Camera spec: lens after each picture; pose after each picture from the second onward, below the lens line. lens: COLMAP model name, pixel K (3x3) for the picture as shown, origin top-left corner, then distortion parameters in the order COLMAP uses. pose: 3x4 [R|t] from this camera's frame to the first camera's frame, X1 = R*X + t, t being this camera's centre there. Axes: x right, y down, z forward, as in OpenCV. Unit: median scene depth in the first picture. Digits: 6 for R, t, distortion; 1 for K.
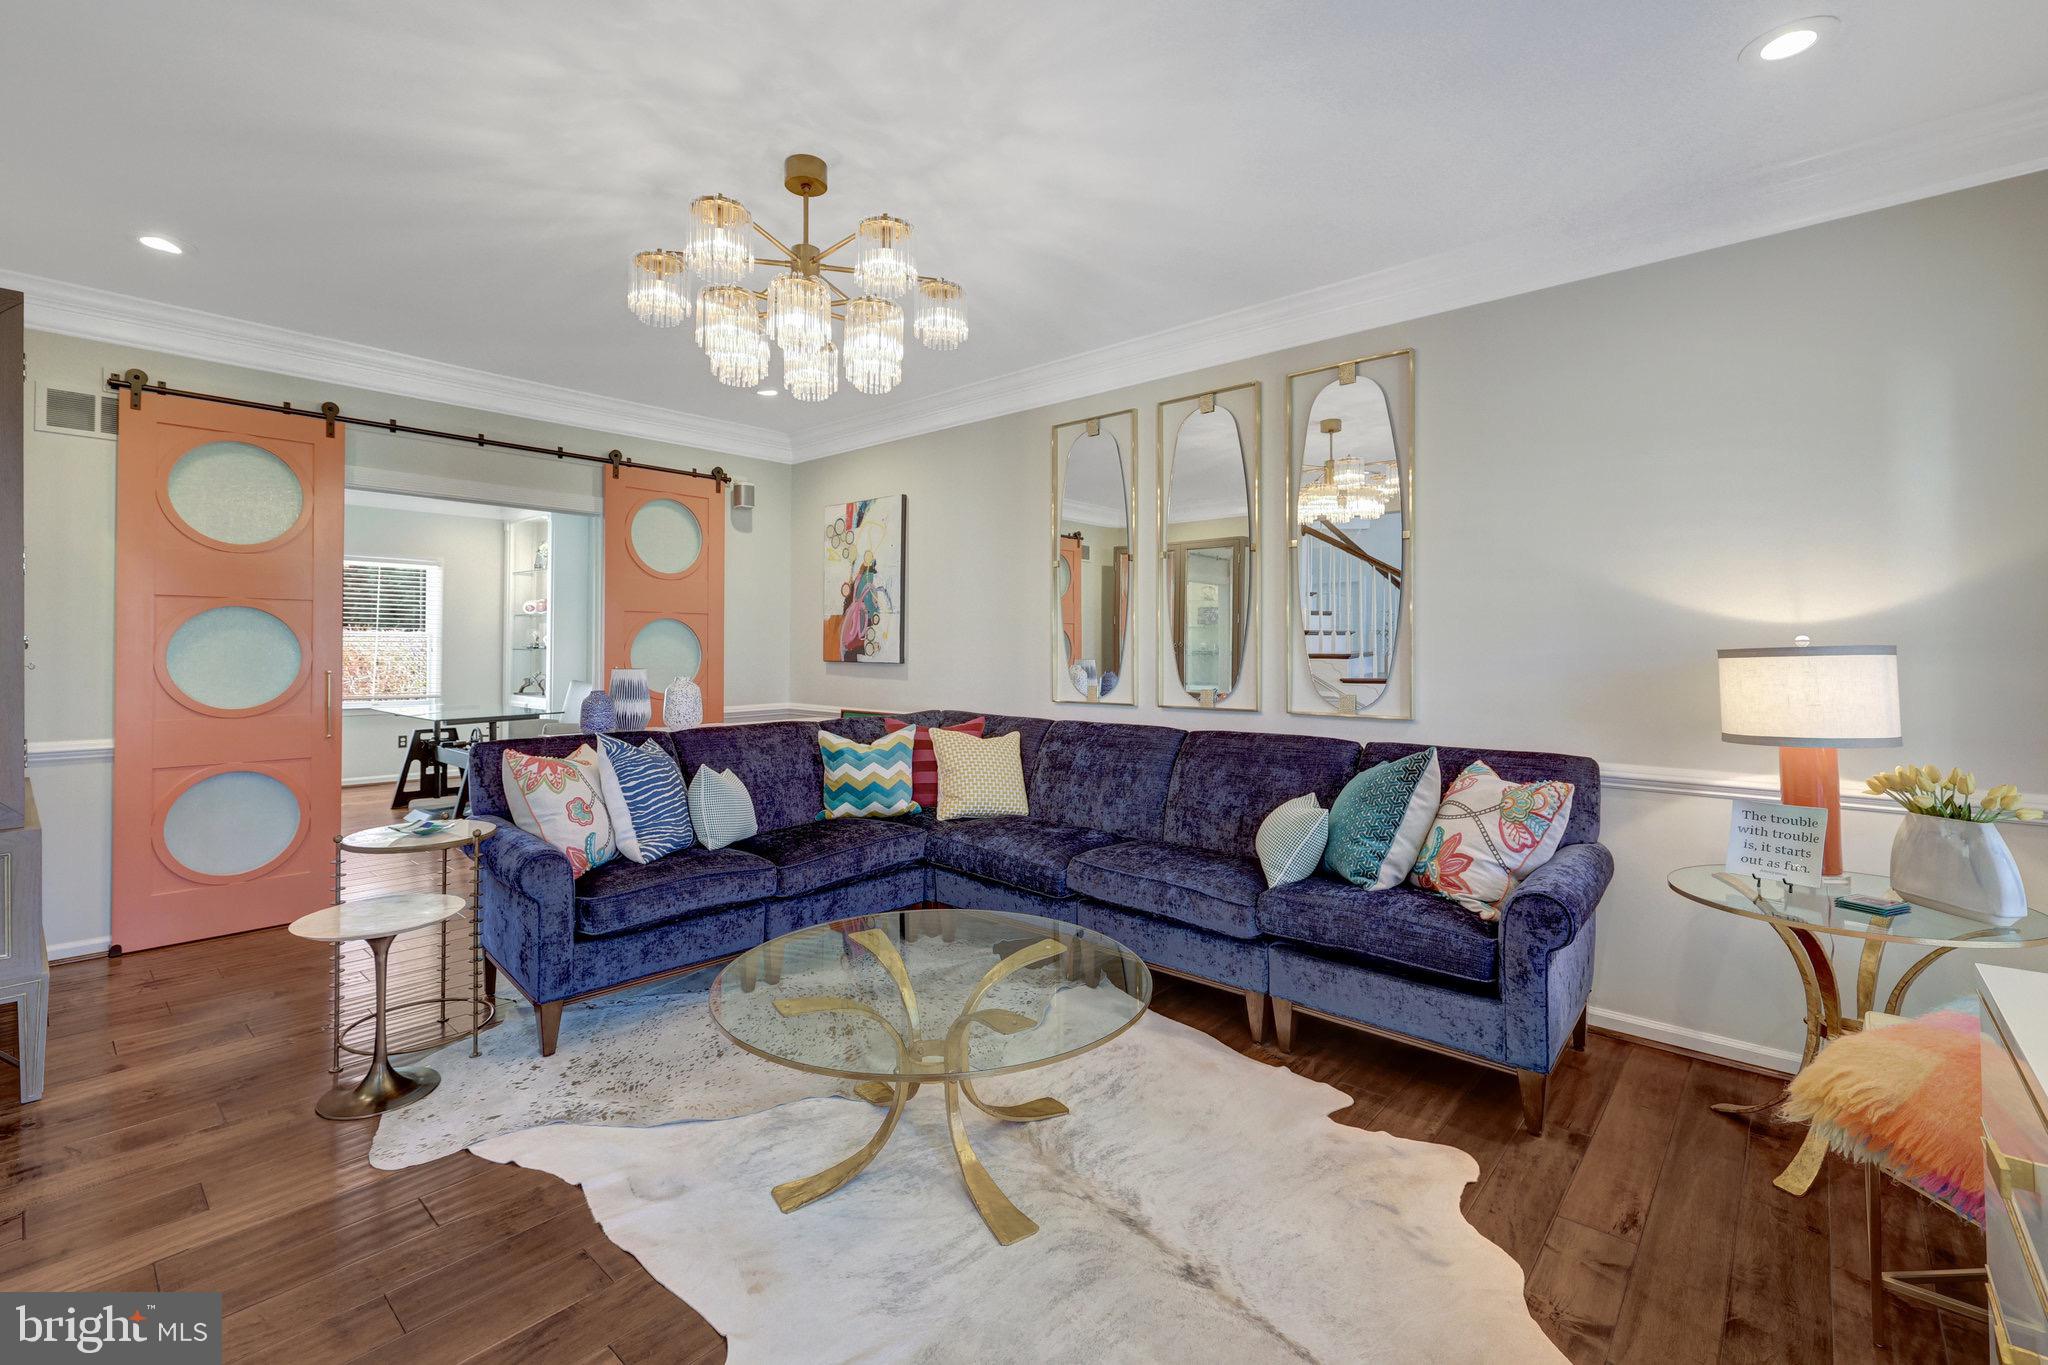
lens RADIAL K [[924.2, 0, 1021.8], [0, 924.2, 655.3], [0, 0, 1]] dist [-0.014452, 0.000246]
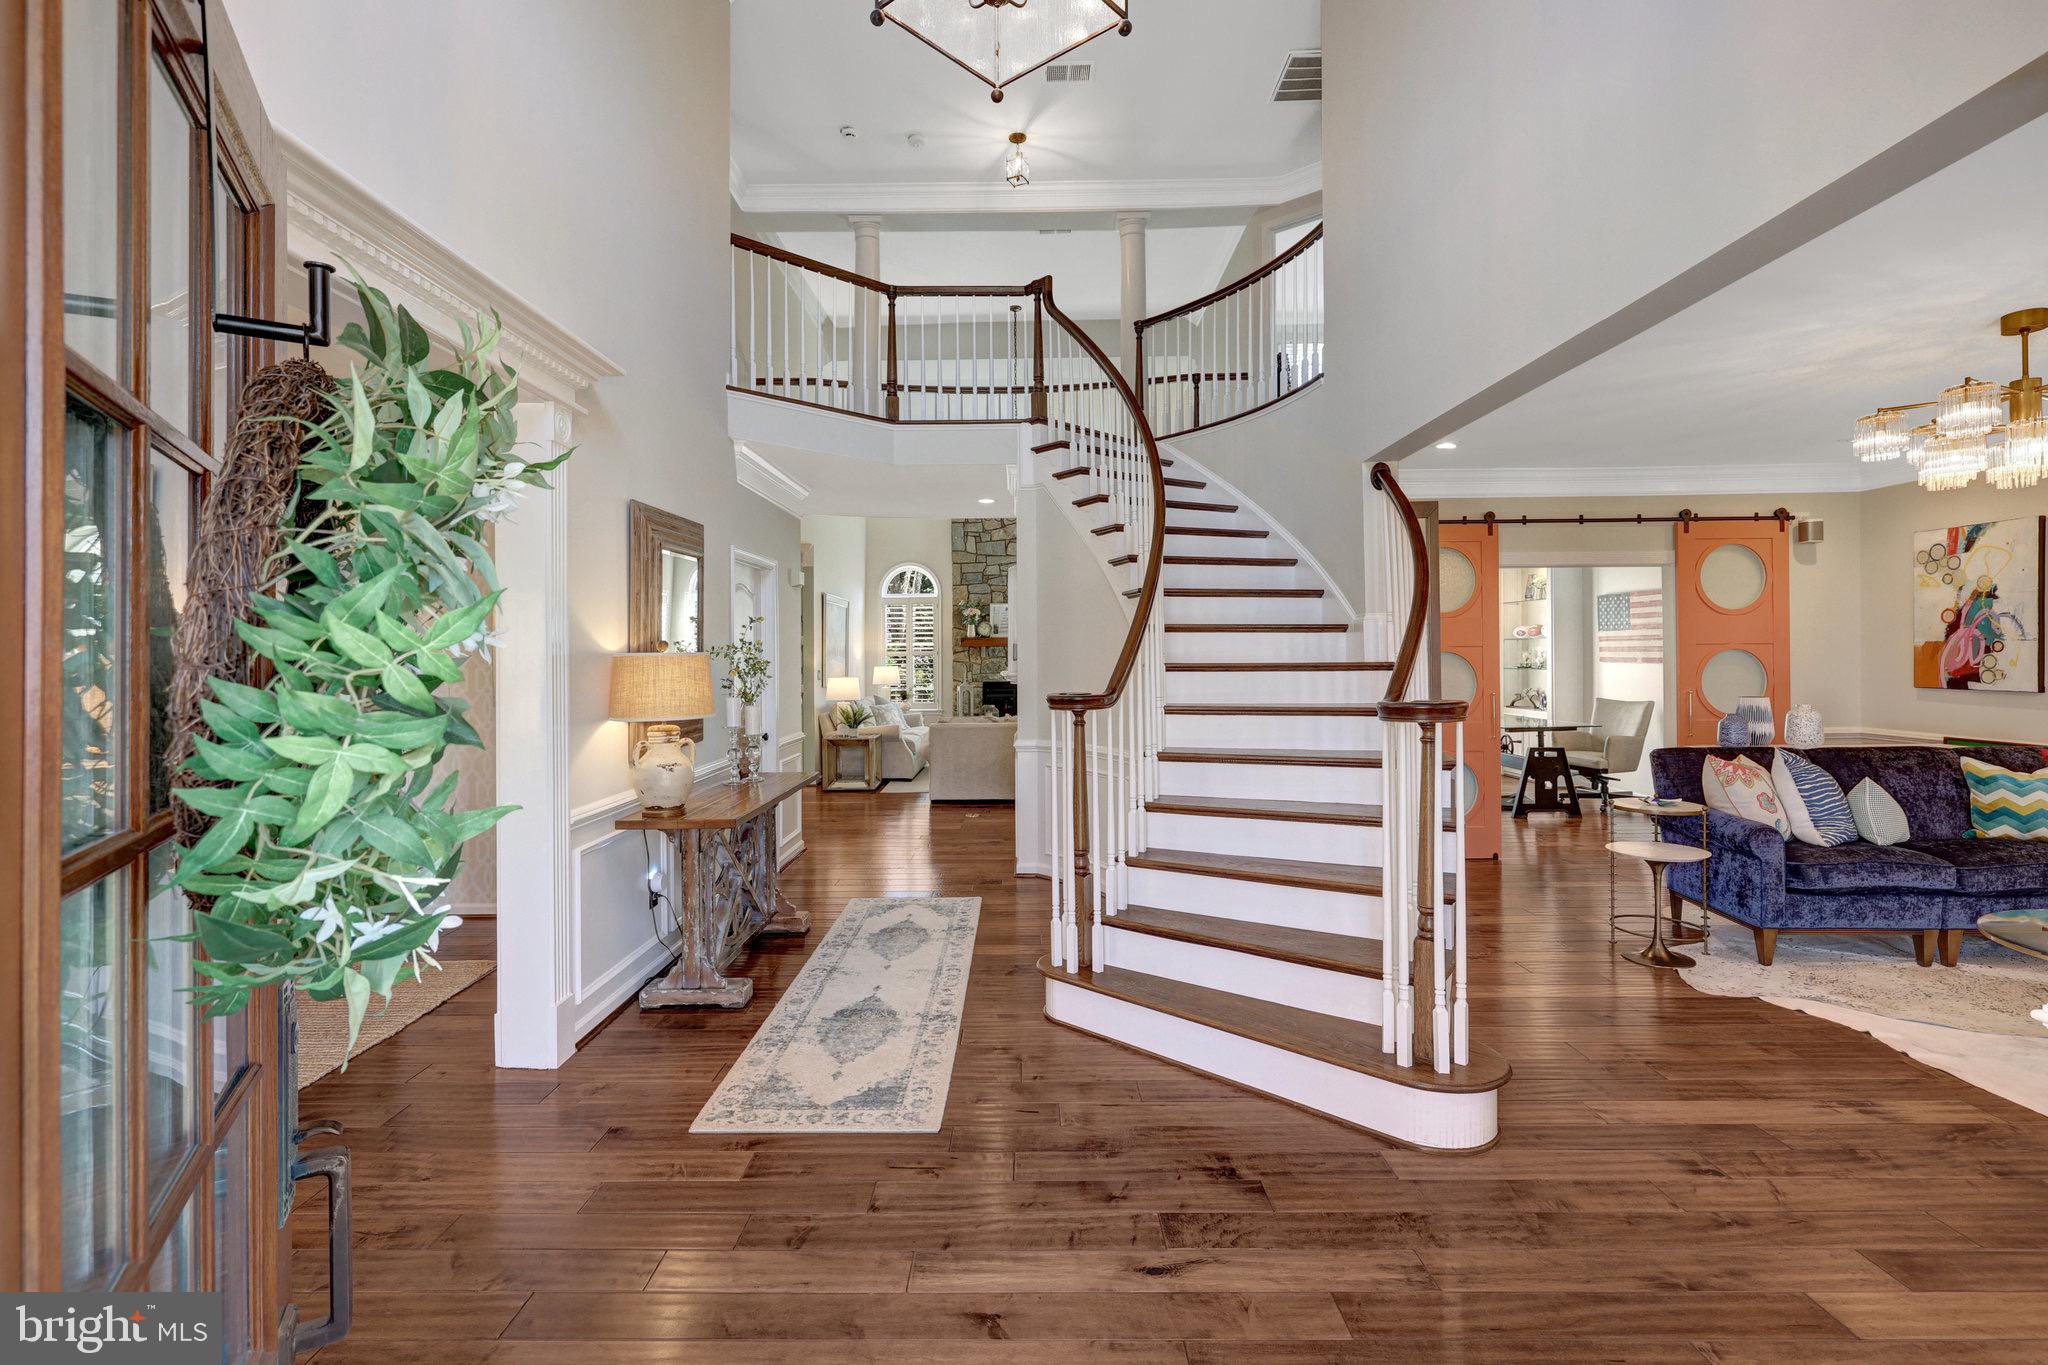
lens RADIAL K [[967.2, 0, 1000.7], [0, 967.2, 662.1], [0, 0, 1]] dist [0.031246, -0.011252]
pose [[0.660958, -0.003577, -0.750414, -0.096678], [0.004968, 0.999988, -0.000391, -0.036472], [0.750407, -0.003470, 0.660967, -0.637953]]
